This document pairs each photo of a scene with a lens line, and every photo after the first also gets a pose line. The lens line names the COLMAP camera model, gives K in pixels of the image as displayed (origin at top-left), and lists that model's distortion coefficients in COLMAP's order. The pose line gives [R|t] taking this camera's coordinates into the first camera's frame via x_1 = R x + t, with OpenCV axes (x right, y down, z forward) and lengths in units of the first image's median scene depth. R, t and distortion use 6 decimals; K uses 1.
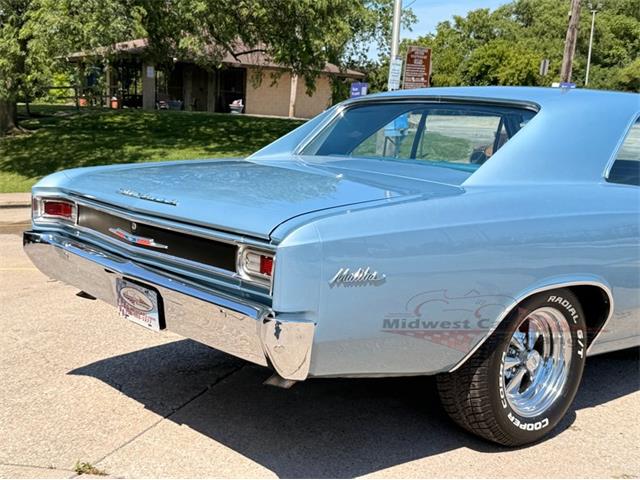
lens RADIAL K [[830.2, 0, 317.0], [0, 830.2, 243.1], [0, 0, 1]] dist [0.196603, -0.491839]
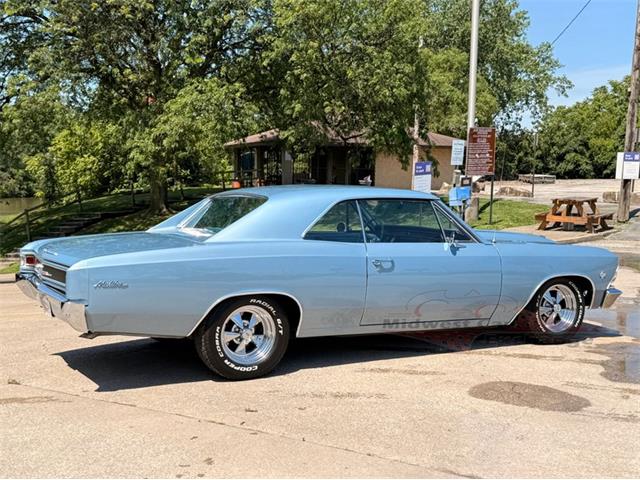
lens RADIAL K [[836.0, 0, 323.8], [0, 836.0, 241.5], [0, 0, 1]] dist [0.197289, -0.526238]
pose [[0.978822, -0.024058, -0.203295, 0.143971], [0.006511, 0.996227, -0.086544, 0.017068], [0.204610, 0.083387, 0.975285, -0.145329]]
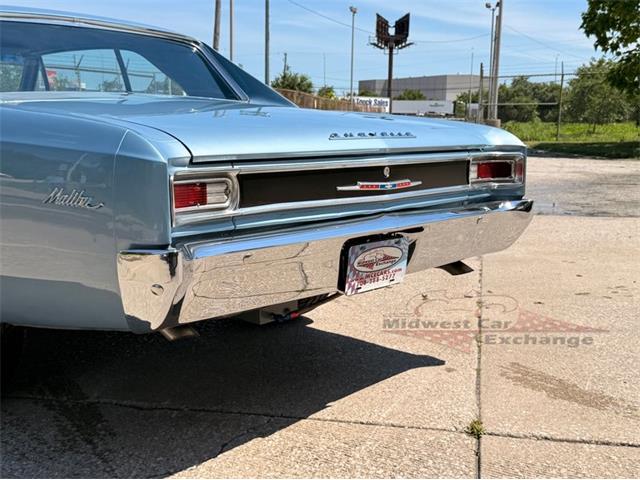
lens RADIAL K [[830.2, 0, 317.0], [0, 830.2, 243.1], [0, 0, 1]] dist [0.196603, -0.491839]
pose [[-0.162133, -0.195756, 0.967157, -0.170916], [0.132576, 0.966917, 0.217933, -0.023548], [-0.977822, 0.163556, -0.130817, 0.196939]]
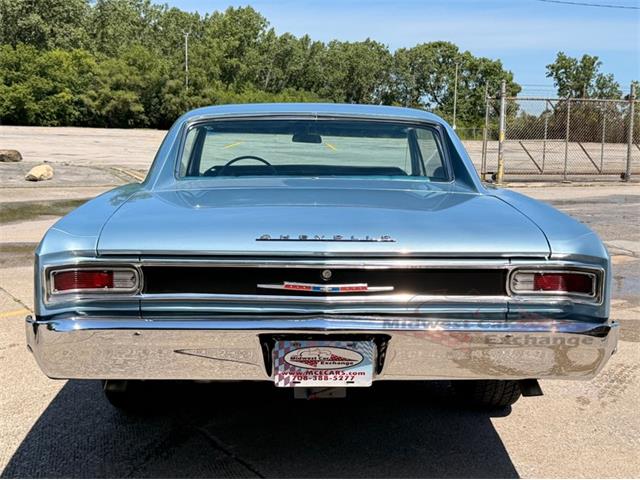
lens RADIAL K [[830.2, 0, 317.0], [0, 830.2, 243.1], [0, 0, 1]] dist [0.196603, -0.491839]
pose [[0.615042, -0.136602, 0.776571, -0.146606], [0.137246, 0.988391, 0.065164, -0.018020], [-0.776458, 0.066502, 0.626650, 0.077567]]
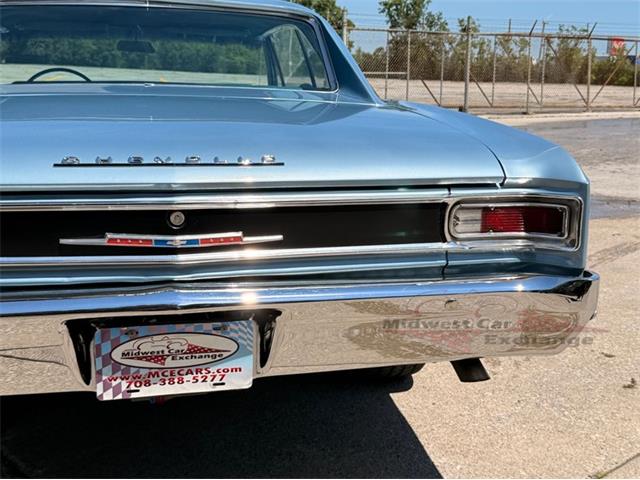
lens RADIAL K [[836.0, 0, 323.8], [0, 836.0, 241.5], [0, 0, 1]] dist [0.197289, -0.526238]
pose [[0.446721, -0.210001, 0.869678, -0.107329], [0.143380, 0.976302, 0.162098, -0.013199], [-0.883110, 0.052282, 0.466245, 0.110280]]
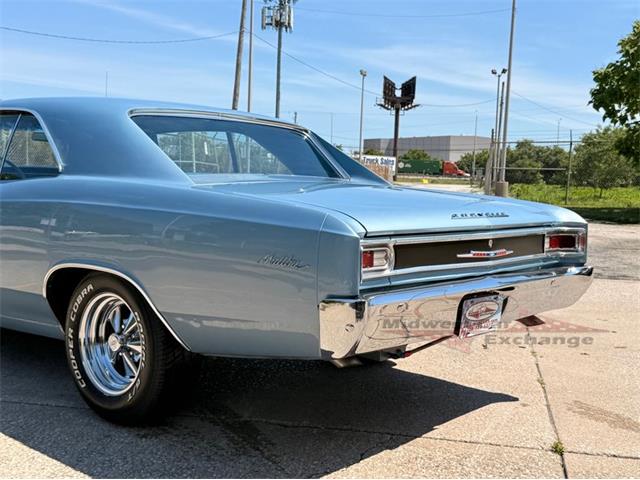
lens RADIAL K [[825.5, 0, 320.0], [0, 825.5, 240.0], [0, 0, 1]] dist [0.184759, -0.445611]
pose [[-0.158062, -0.131201, 0.978674, -0.205959], [0.111858, 0.982374, 0.149763, -0.034956], [-0.981073, 0.133144, -0.140600, 0.226756]]
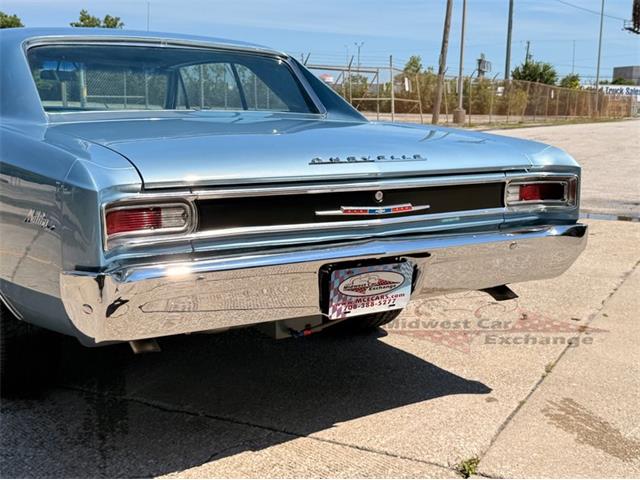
lens RADIAL K [[830.2, 0, 317.0], [0, 830.2, 243.1], [0, 0, 1]] dist [0.196603, -0.491839]
pose [[0.117806, -0.206435, 0.971342, -0.171601], [0.148004, 0.970879, 0.188387, -0.023008], [-0.981945, 0.121570, 0.144928, 0.156642]]
